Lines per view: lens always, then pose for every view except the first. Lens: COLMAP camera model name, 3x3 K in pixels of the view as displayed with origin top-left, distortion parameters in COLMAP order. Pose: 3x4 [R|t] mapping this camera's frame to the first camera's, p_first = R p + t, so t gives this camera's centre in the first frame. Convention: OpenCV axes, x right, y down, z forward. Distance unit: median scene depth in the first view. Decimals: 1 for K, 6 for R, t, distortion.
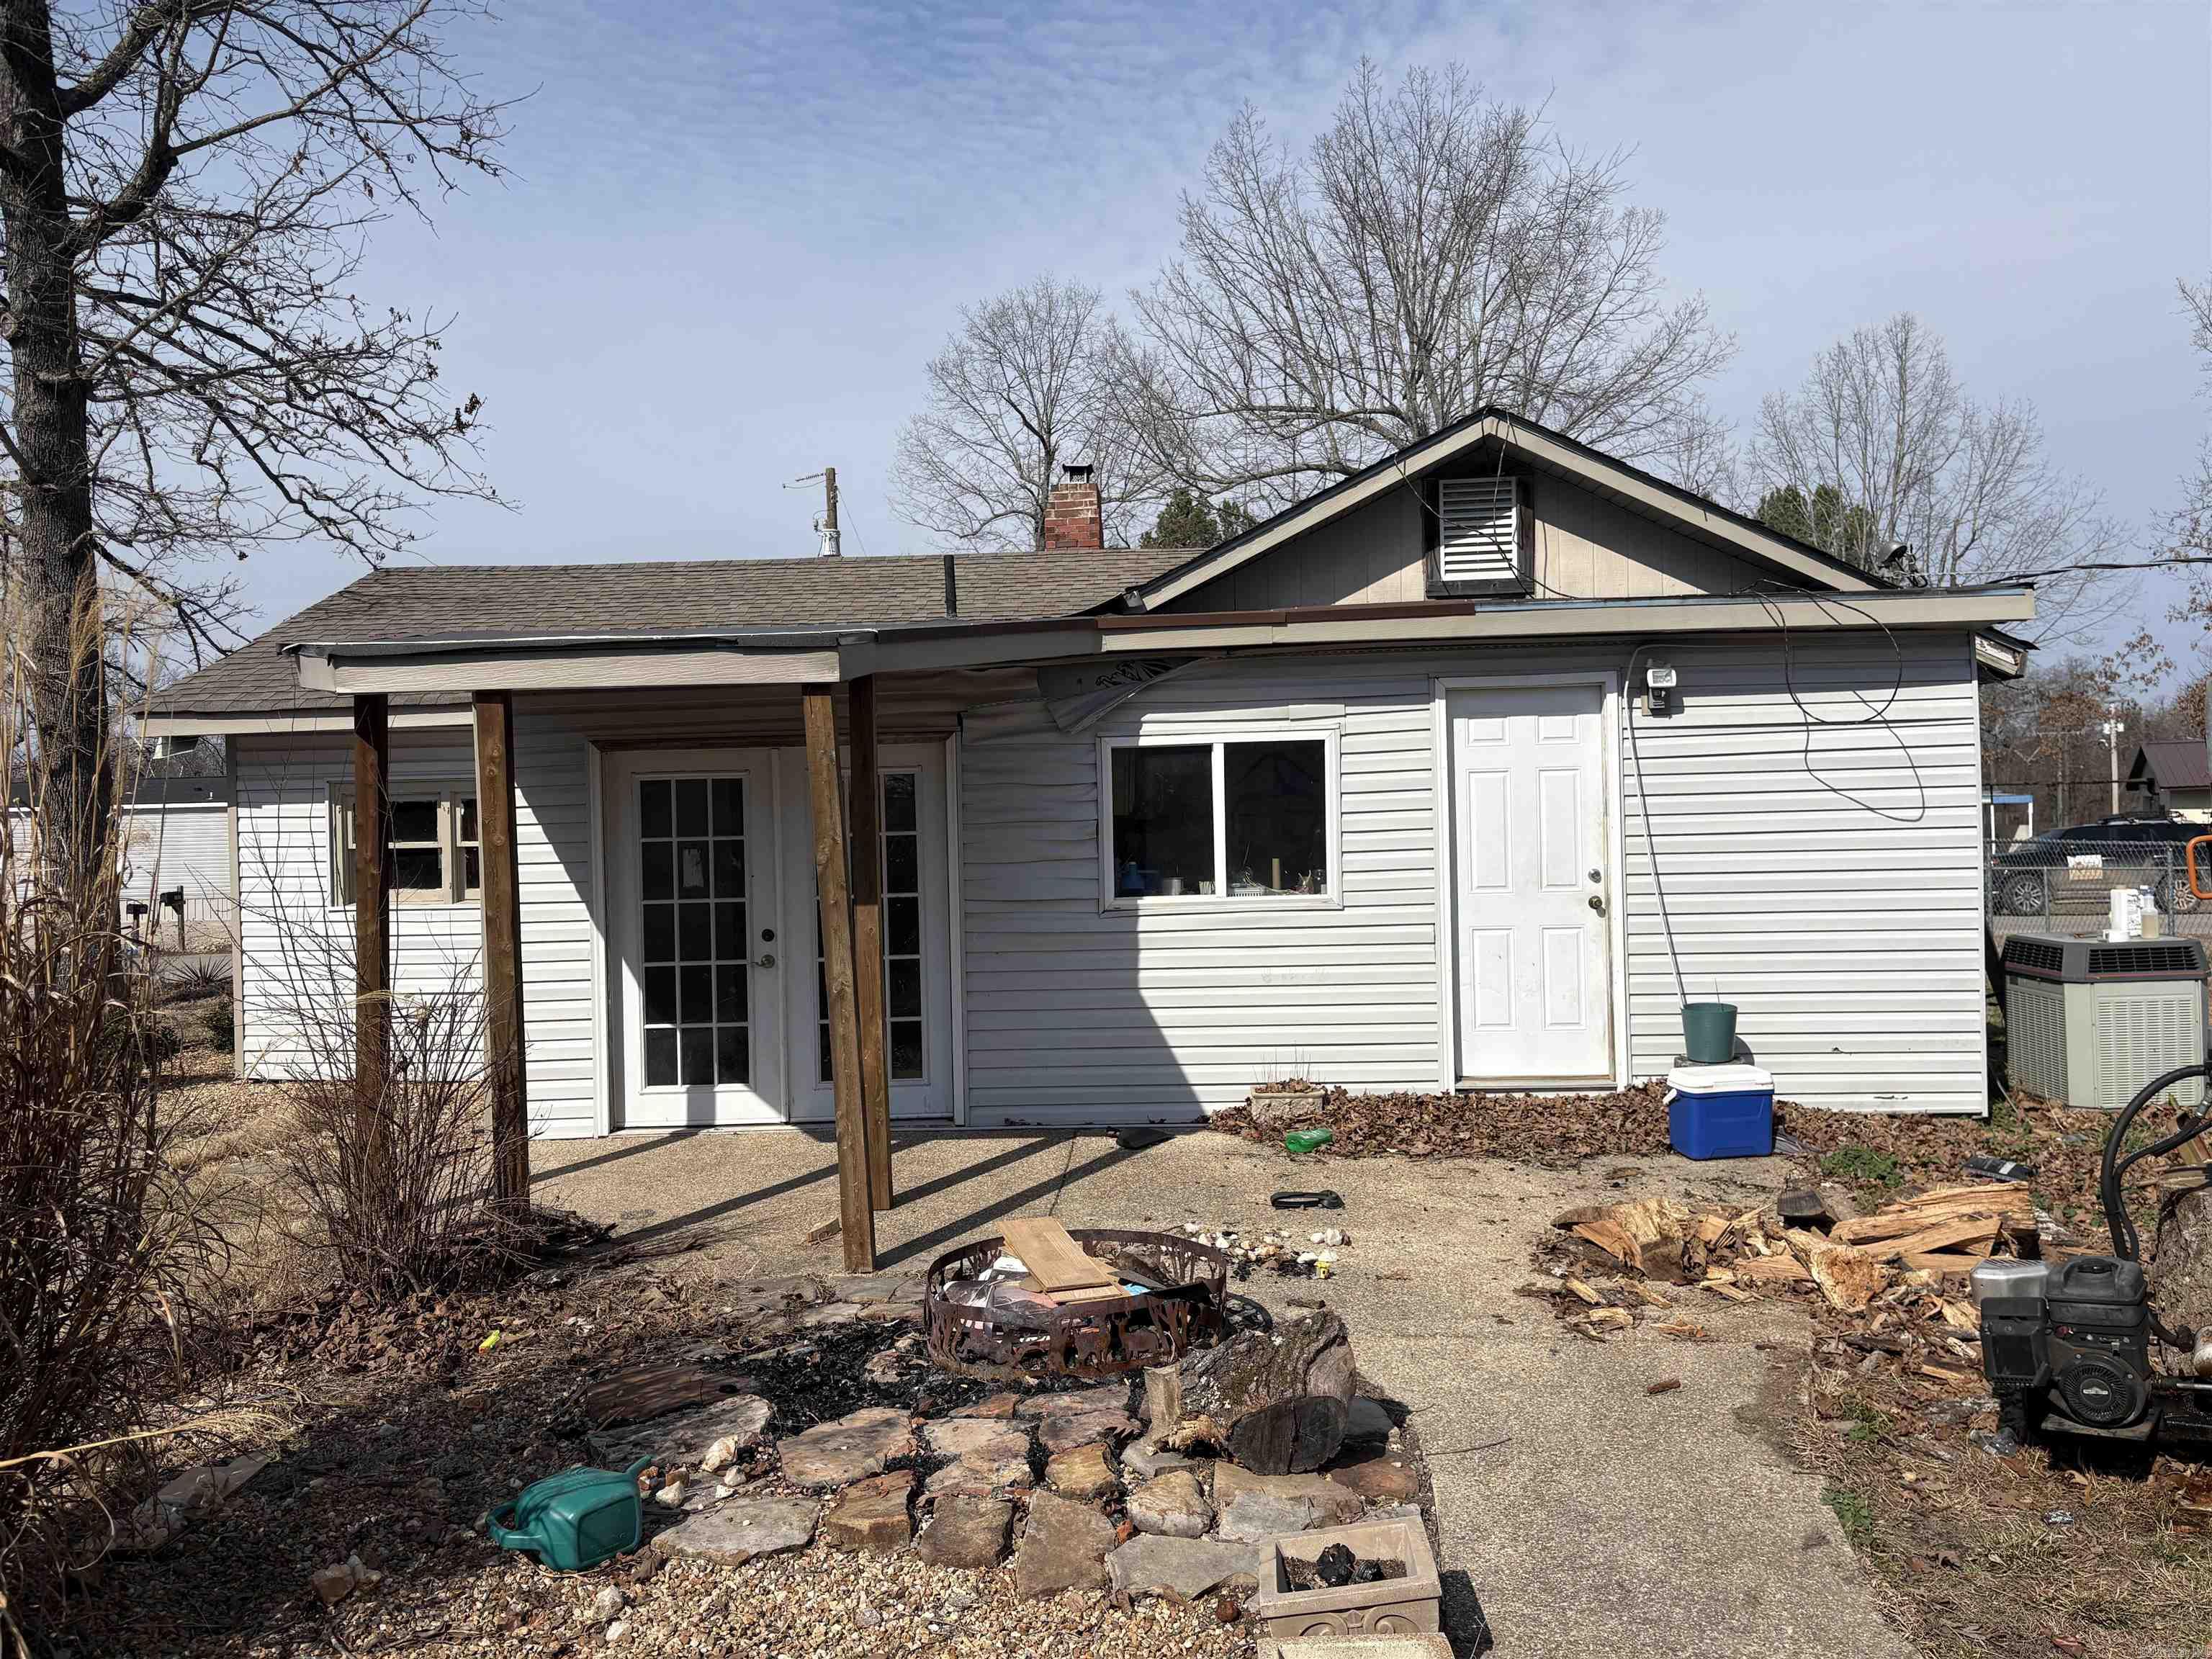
lens RADIAL K [[1683.5, 0, 1104.7], [0, 1683.5, 841.4], [0, 0, 1]] dist [0.071010, 0.005325]
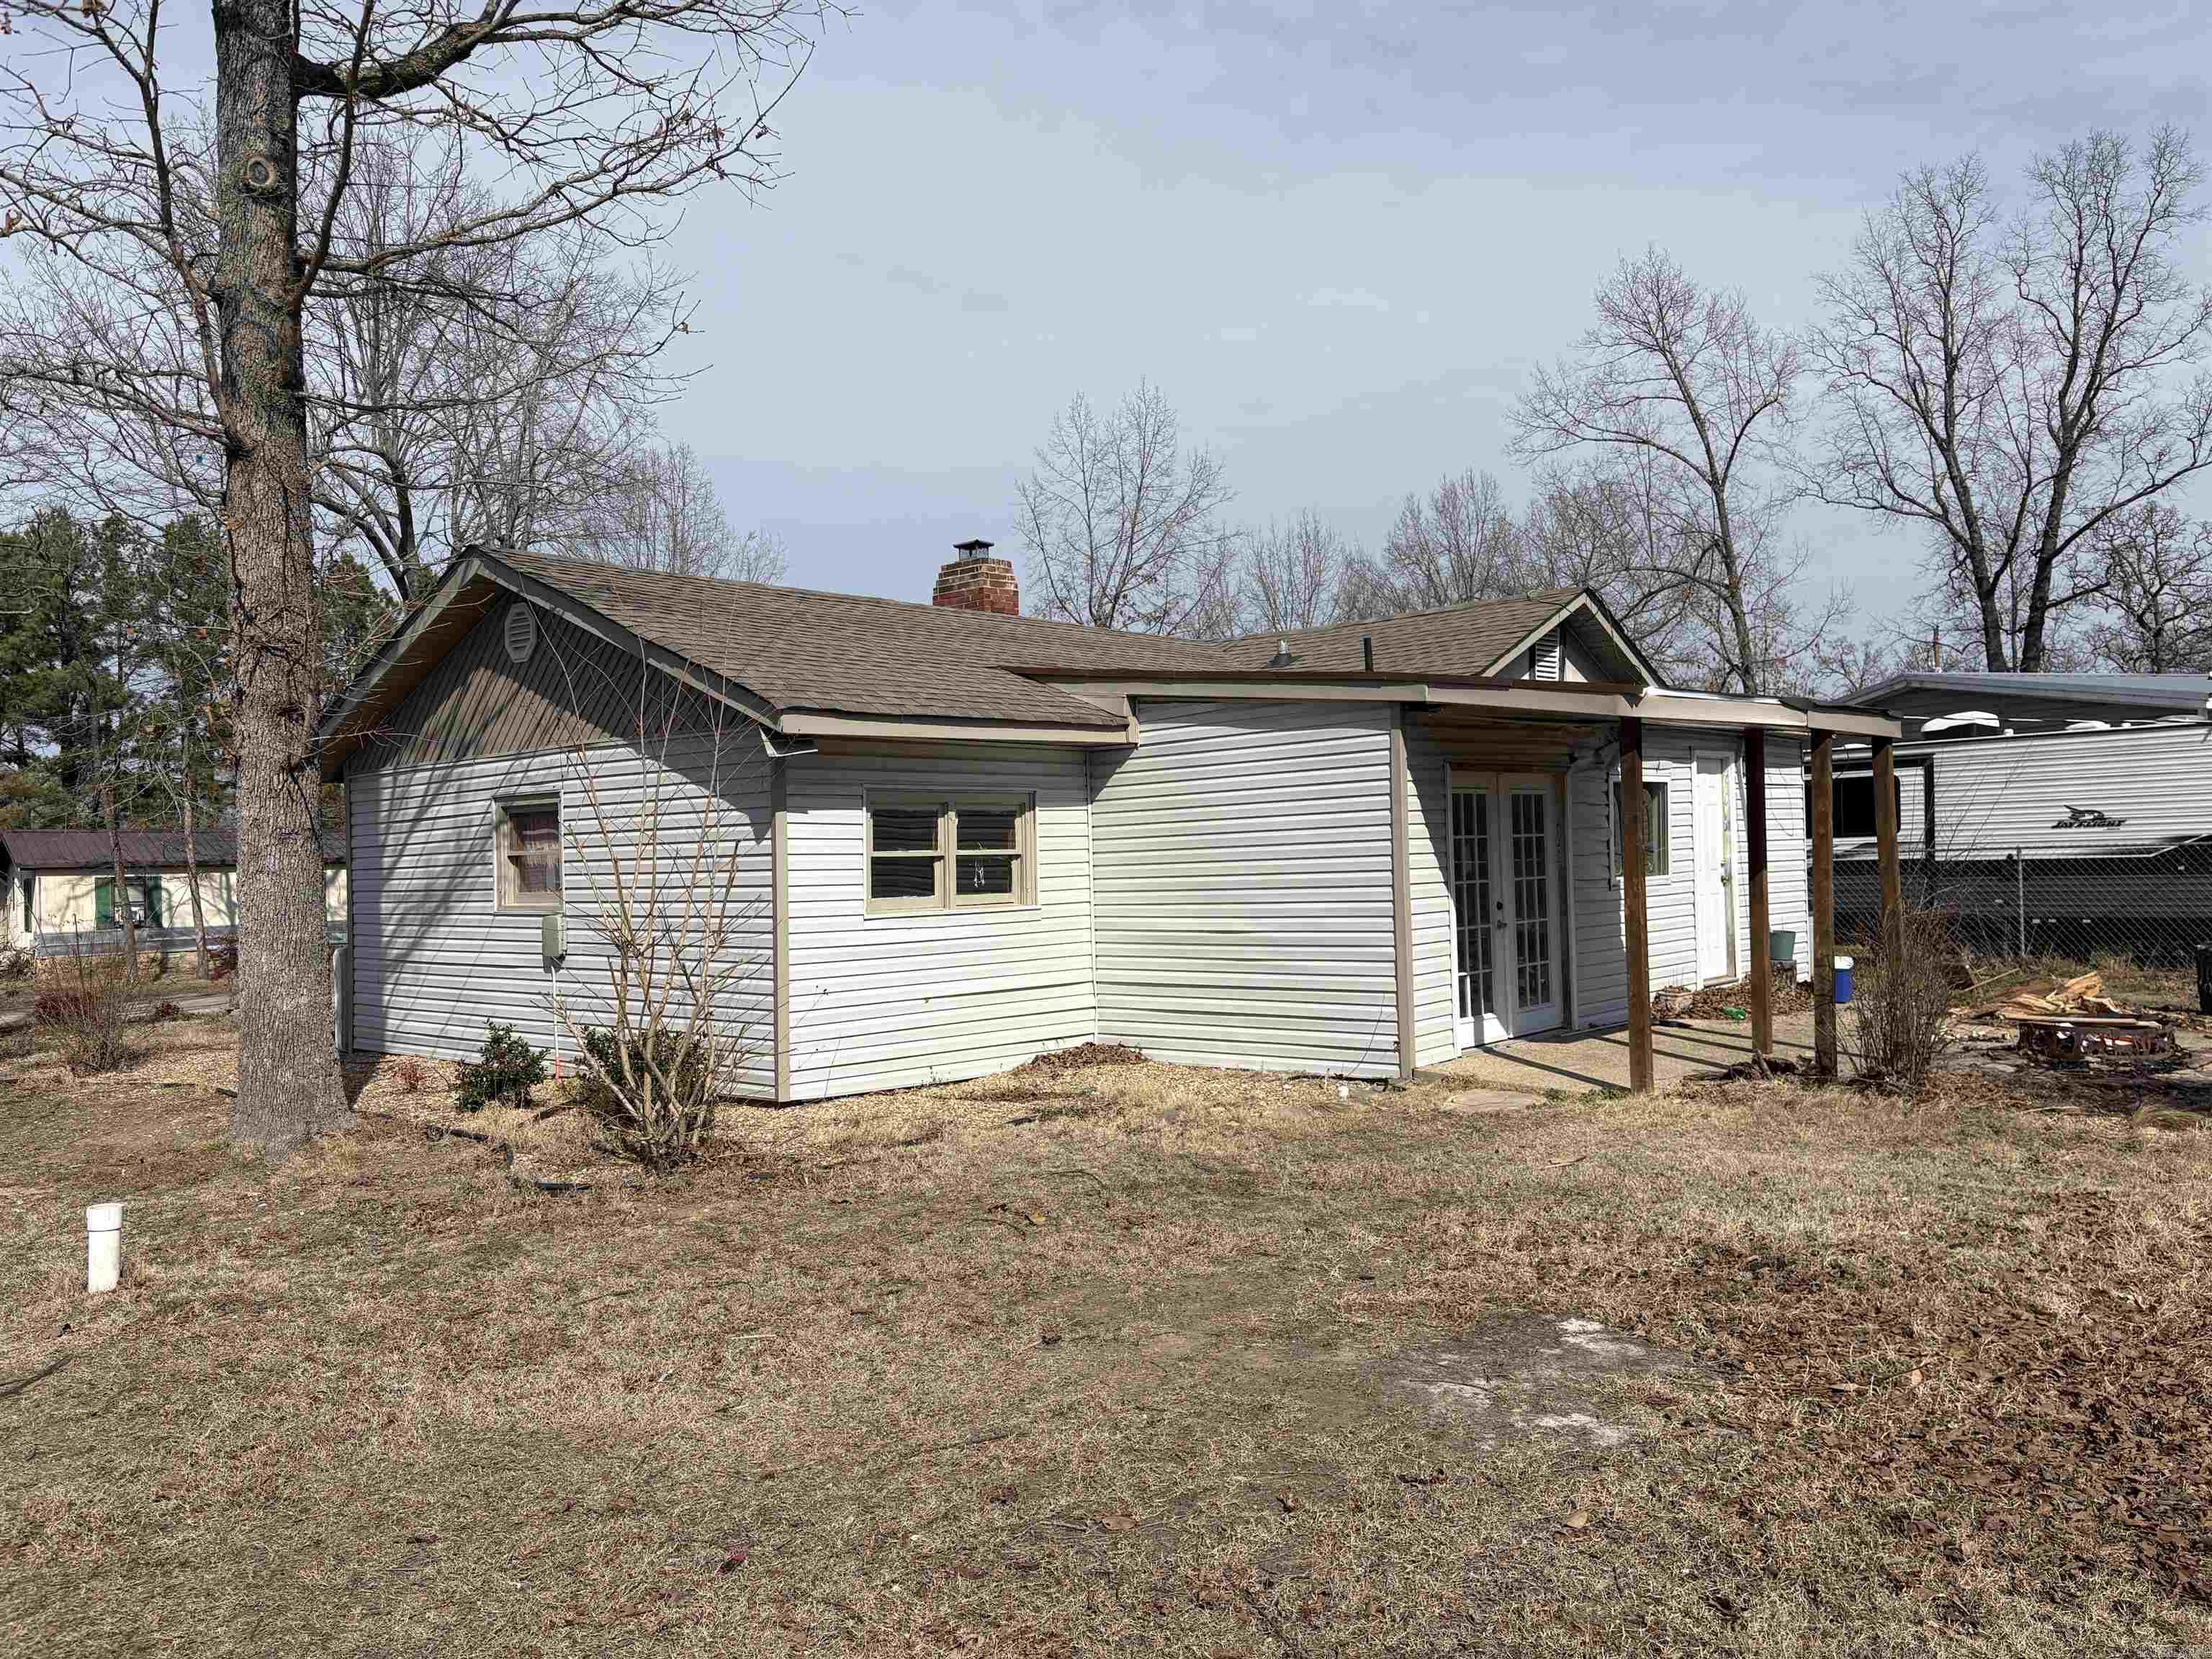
lens RADIAL K [[1683.5, 0, 1093.5], [0, 1683.5, 842.7], [0, 0, 1]] dist [0.071010, 0.005325]
pose [[0.632784, 0.011661, 0.774240, -1.500864], [0.020452, 0.999286, -0.031765, 0.040288], [-0.774058, 0.035935, 0.632094, 0.368628]]
